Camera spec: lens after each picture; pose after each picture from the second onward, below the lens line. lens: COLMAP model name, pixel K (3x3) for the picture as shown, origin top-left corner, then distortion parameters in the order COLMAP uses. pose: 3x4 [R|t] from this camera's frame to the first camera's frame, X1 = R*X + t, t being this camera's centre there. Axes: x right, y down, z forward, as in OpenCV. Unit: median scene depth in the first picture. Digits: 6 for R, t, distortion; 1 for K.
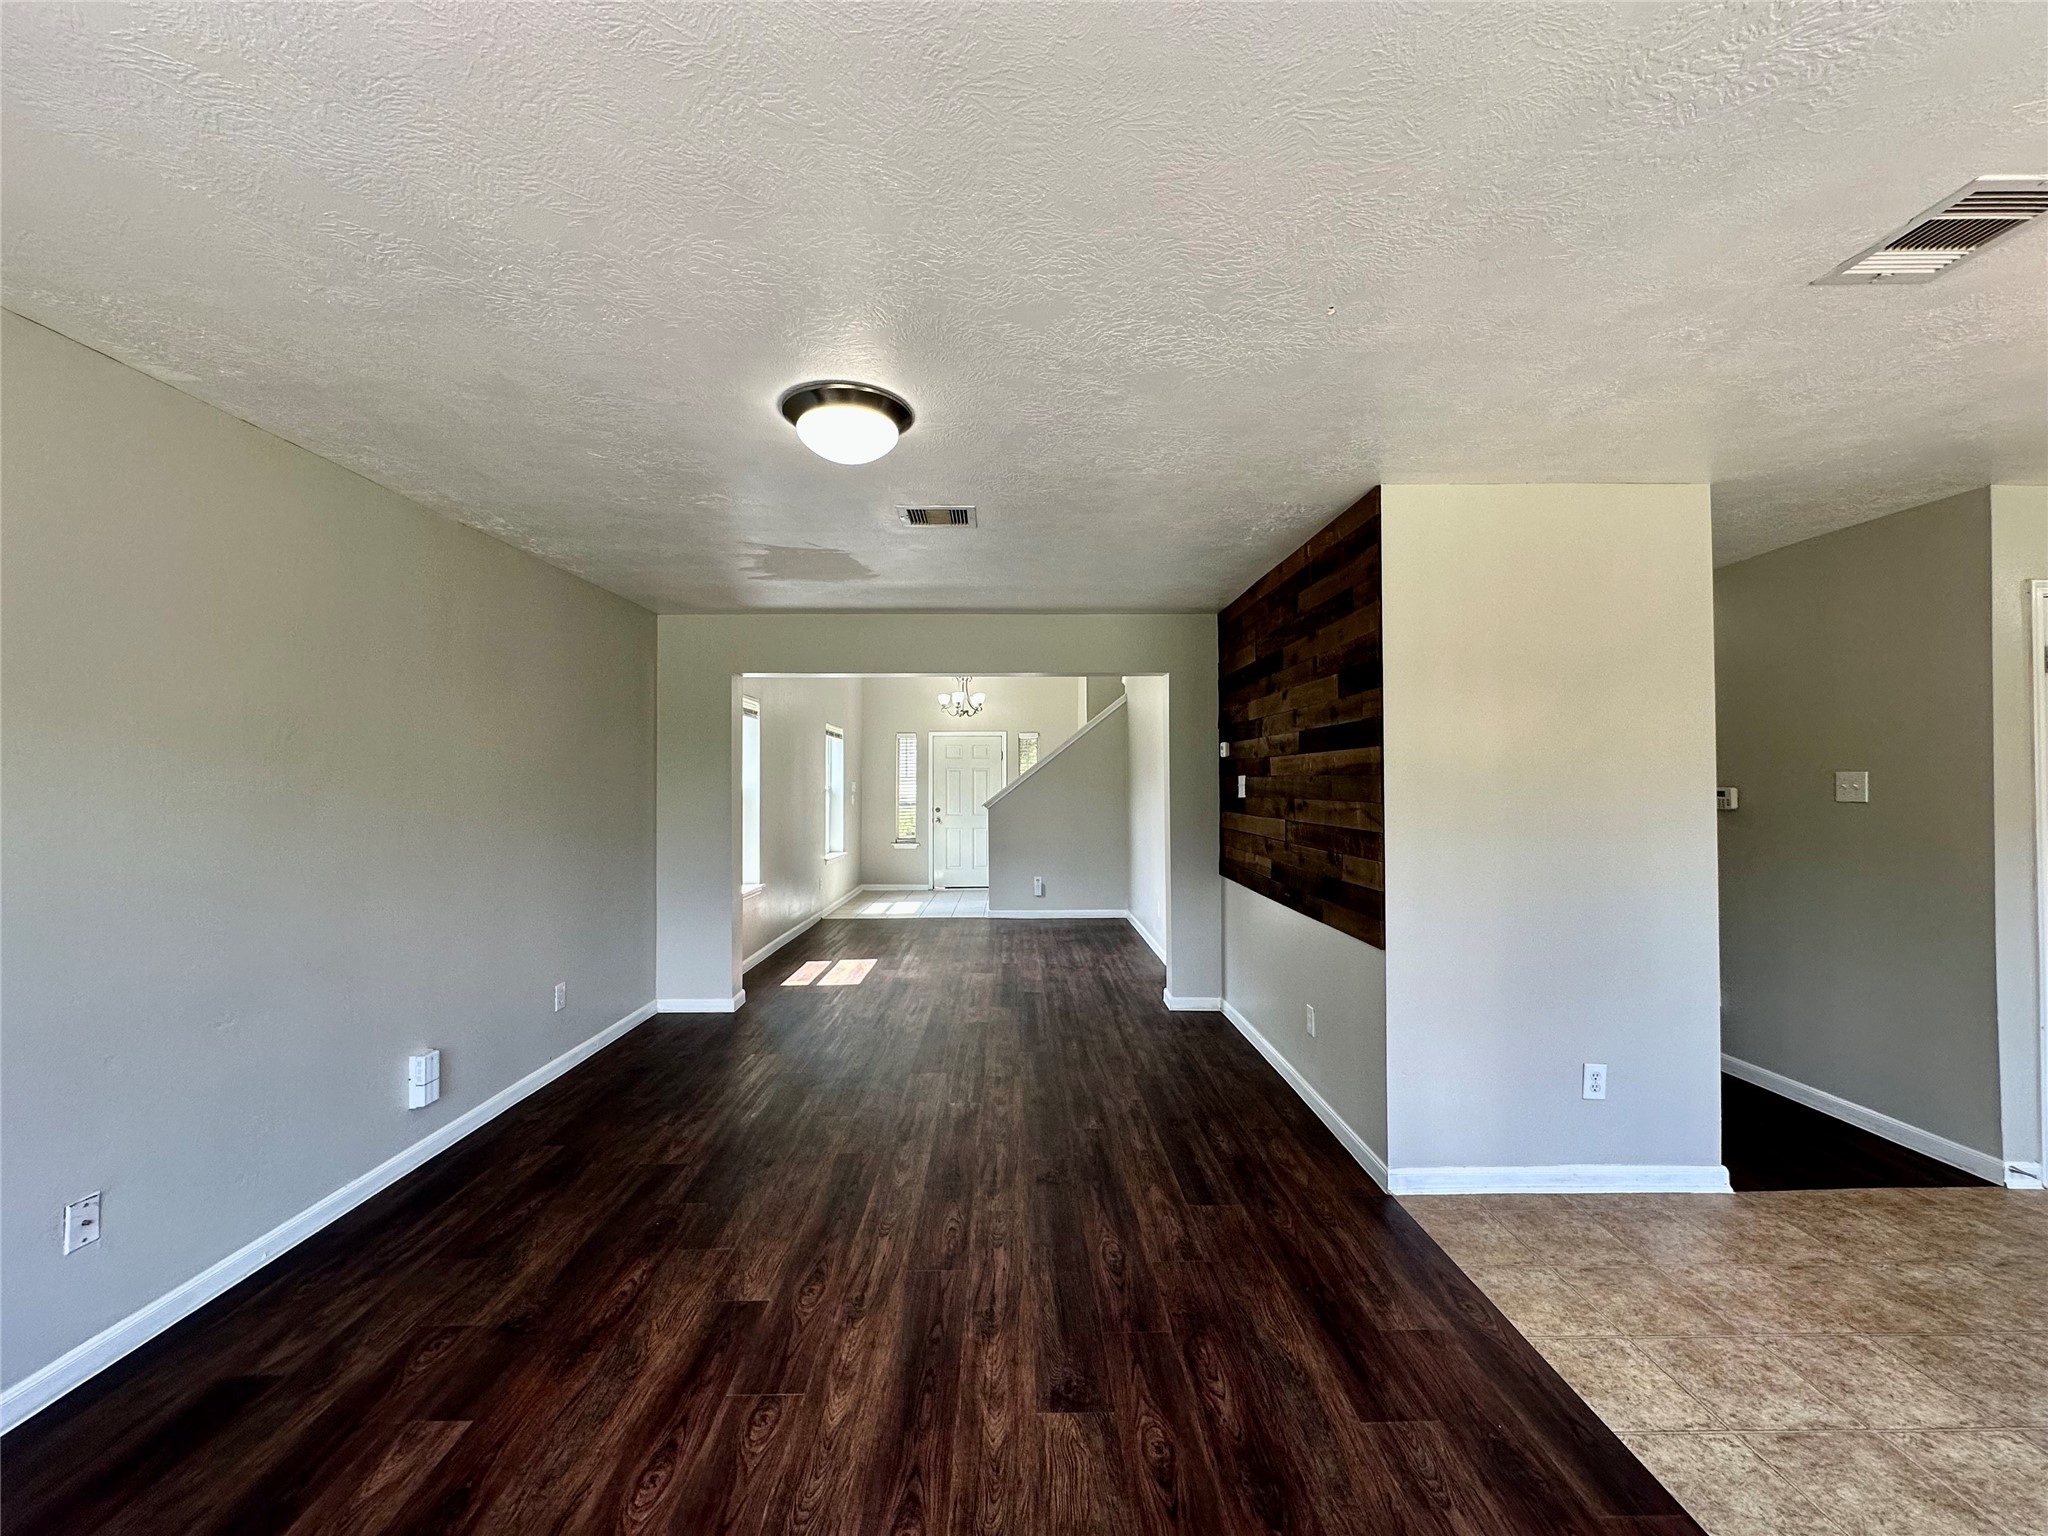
lens RADIAL K [[817.0, 0, 1023.3], [0, 817.0, 770.6], [0, 0, 1]] dist [-0.001269, 0.000301]
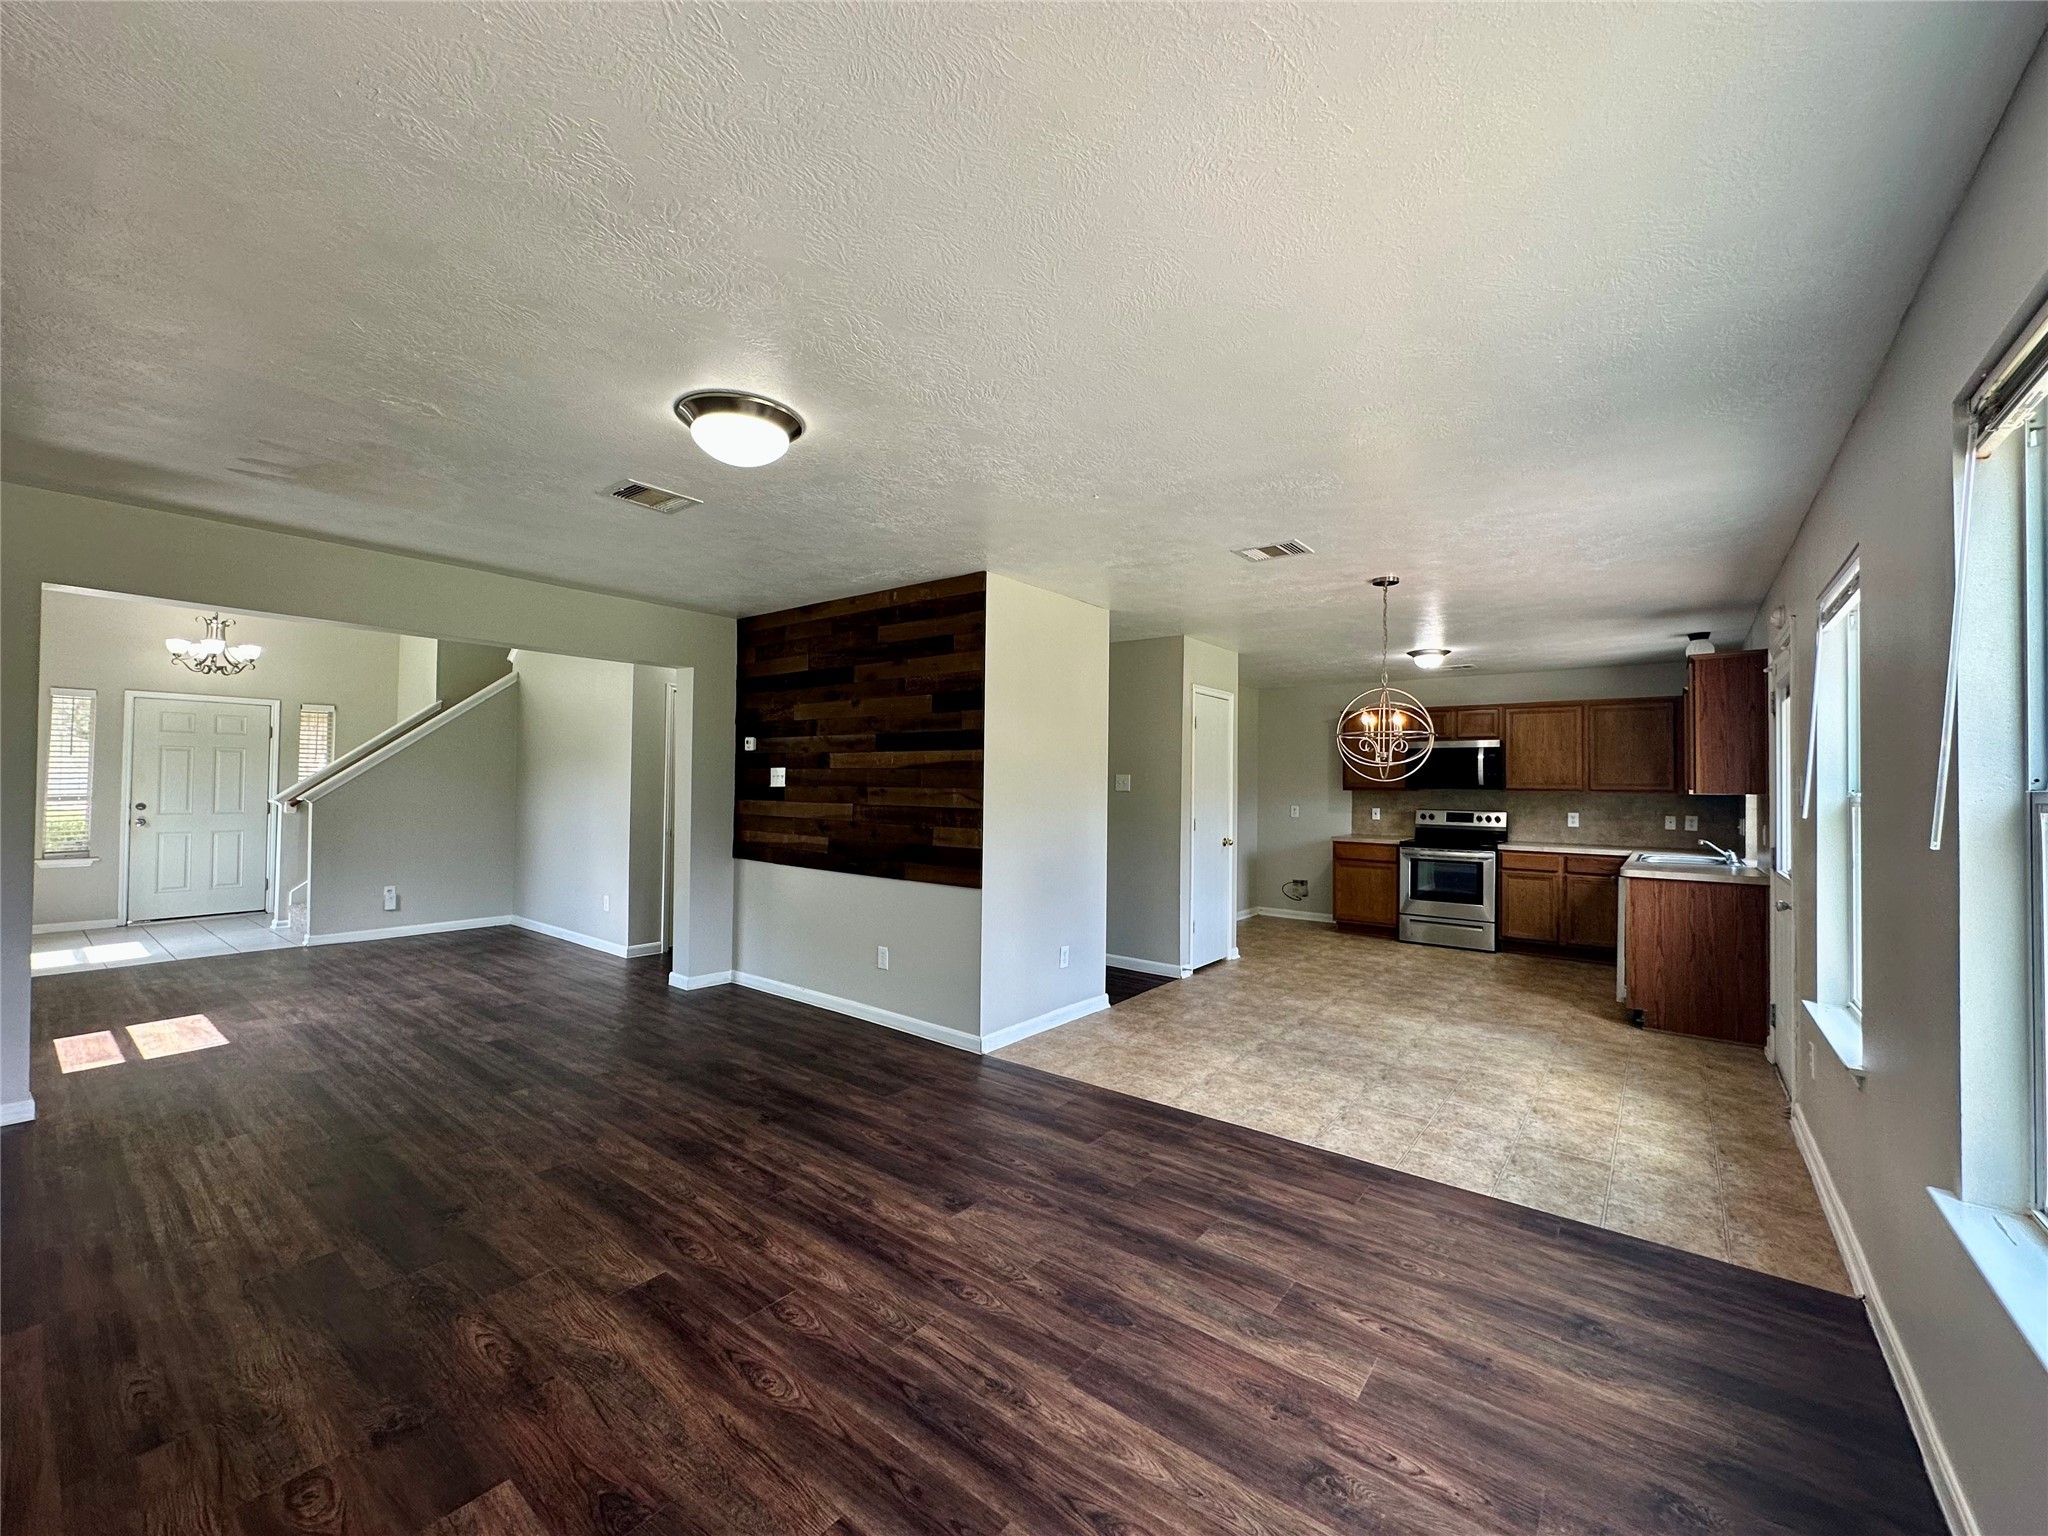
lens RADIAL K [[819.7, 0, 1021.2], [0, 819.7, 769.7], [0, 0, 1]] dist [-0.000891, 0.000696]
pose [[0.630250, 0.026091, 0.775954, -0.661245], [-0.026976, 0.999568, -0.011699, 0.021594], [-0.775924, -0.013558, 0.630681, 0.020706]]
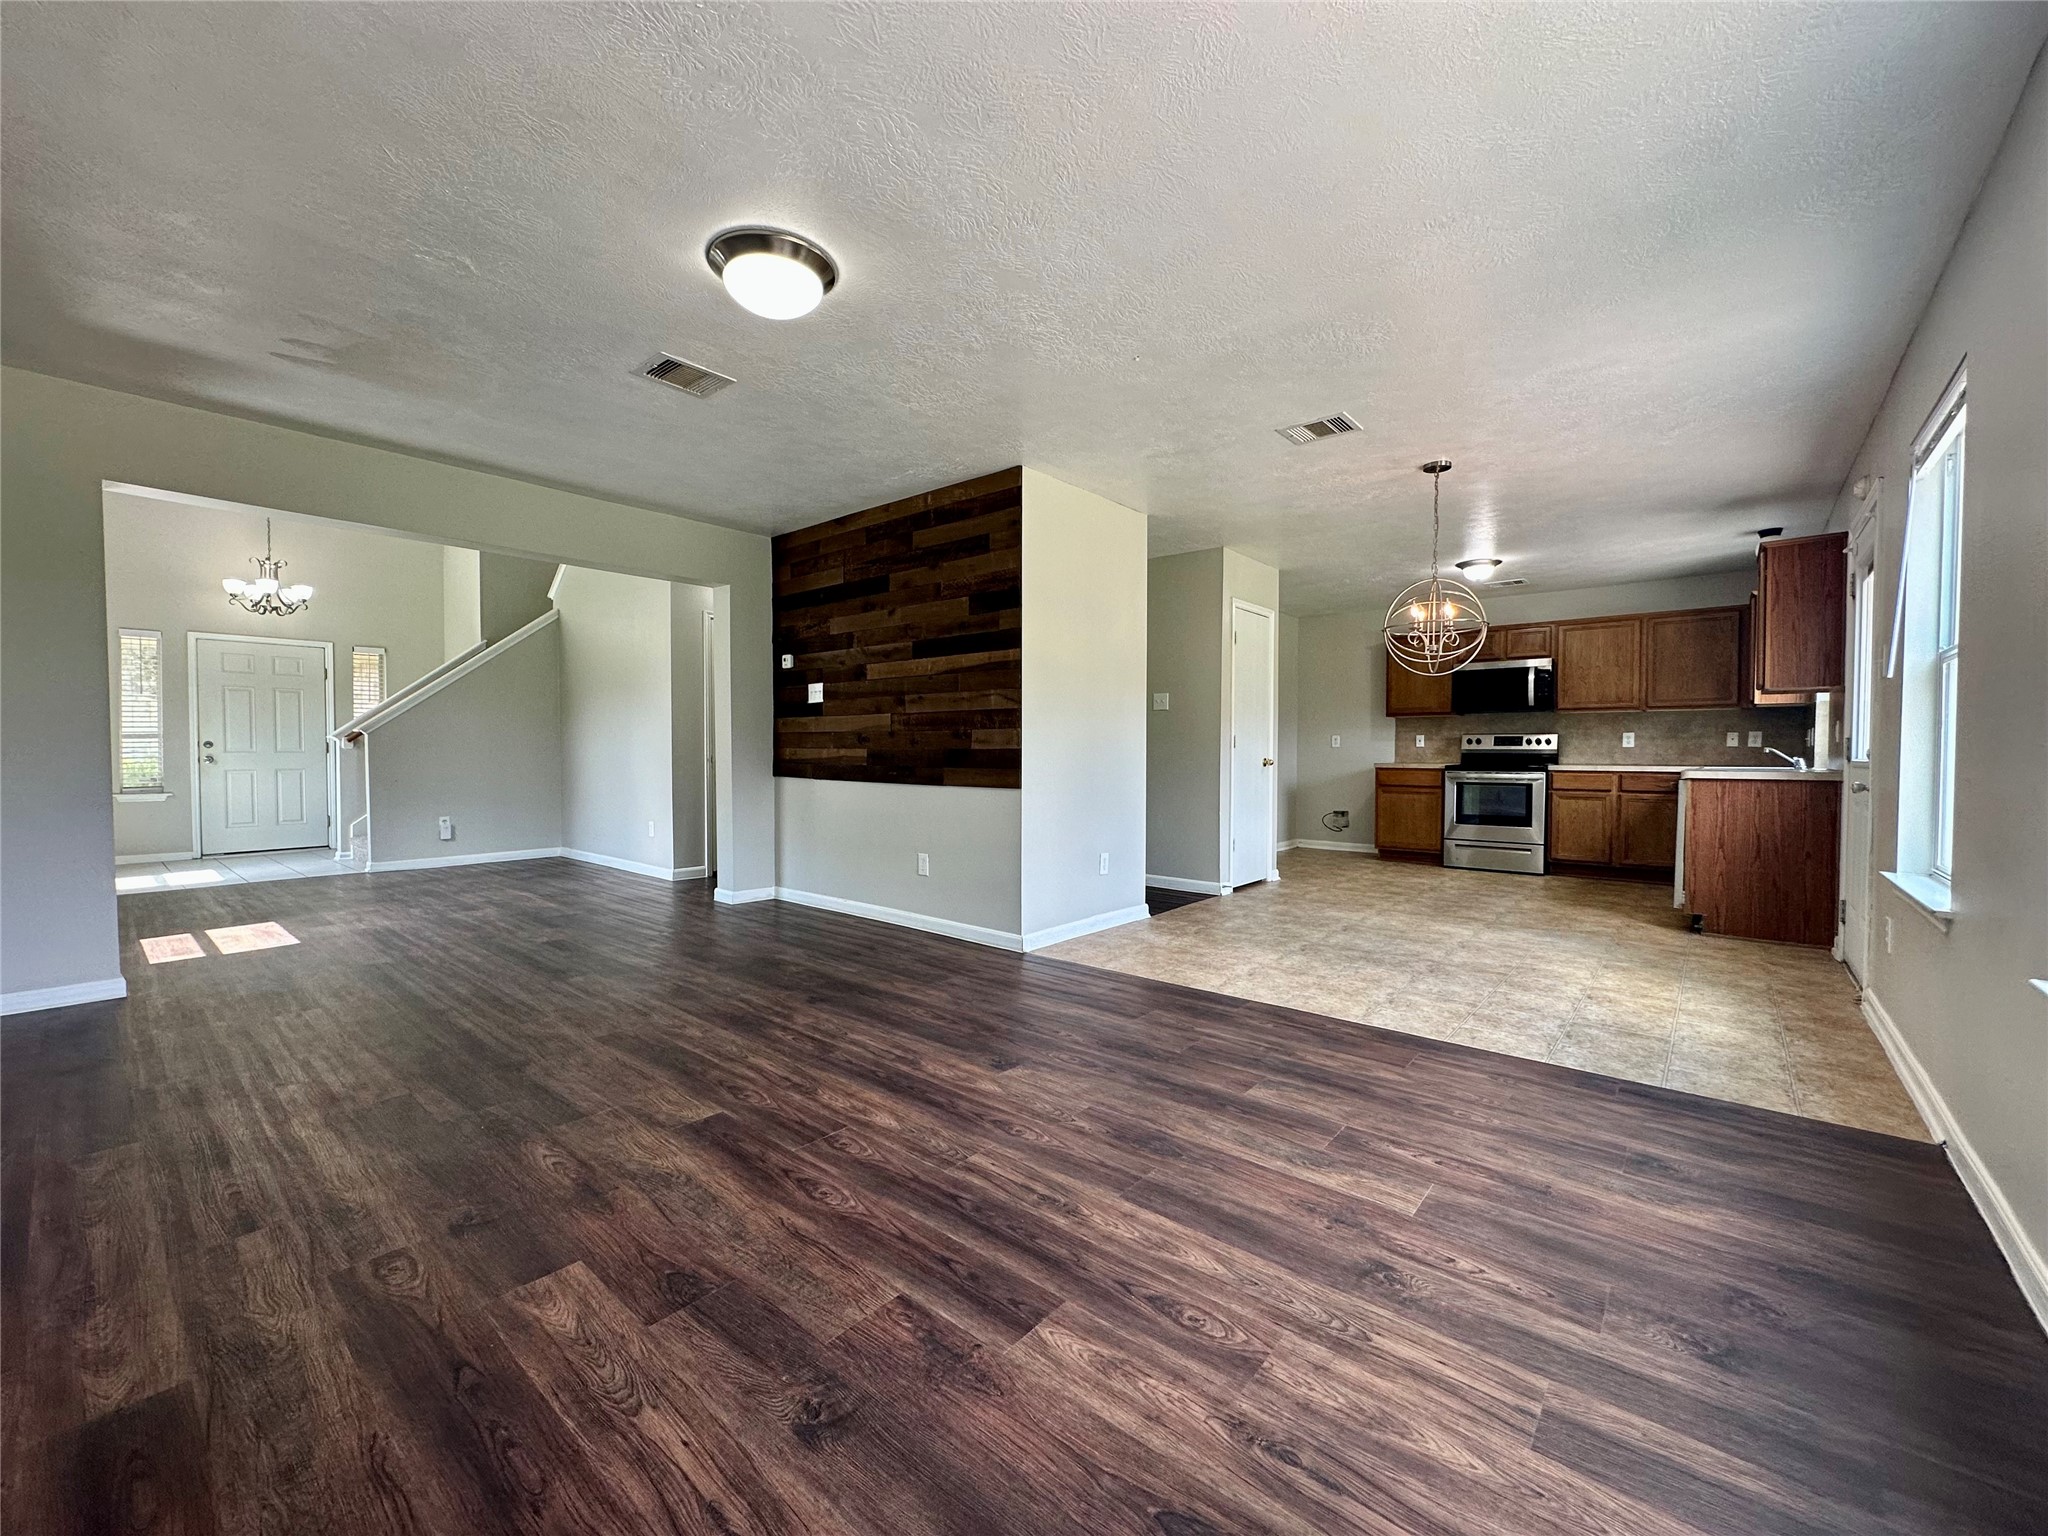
lens RADIAL K [[819.7, 0, 1021.2], [0, 819.7, 769.7], [0, 0, 1]] dist [-0.000891, 0.000696]
pose [[0.660685, -0.013631, 0.750539, -0.658682], [-0.015478, 0.999375, 0.031775, 0.139743], [-0.750503, -0.032610, 0.660062, 0.034200]]
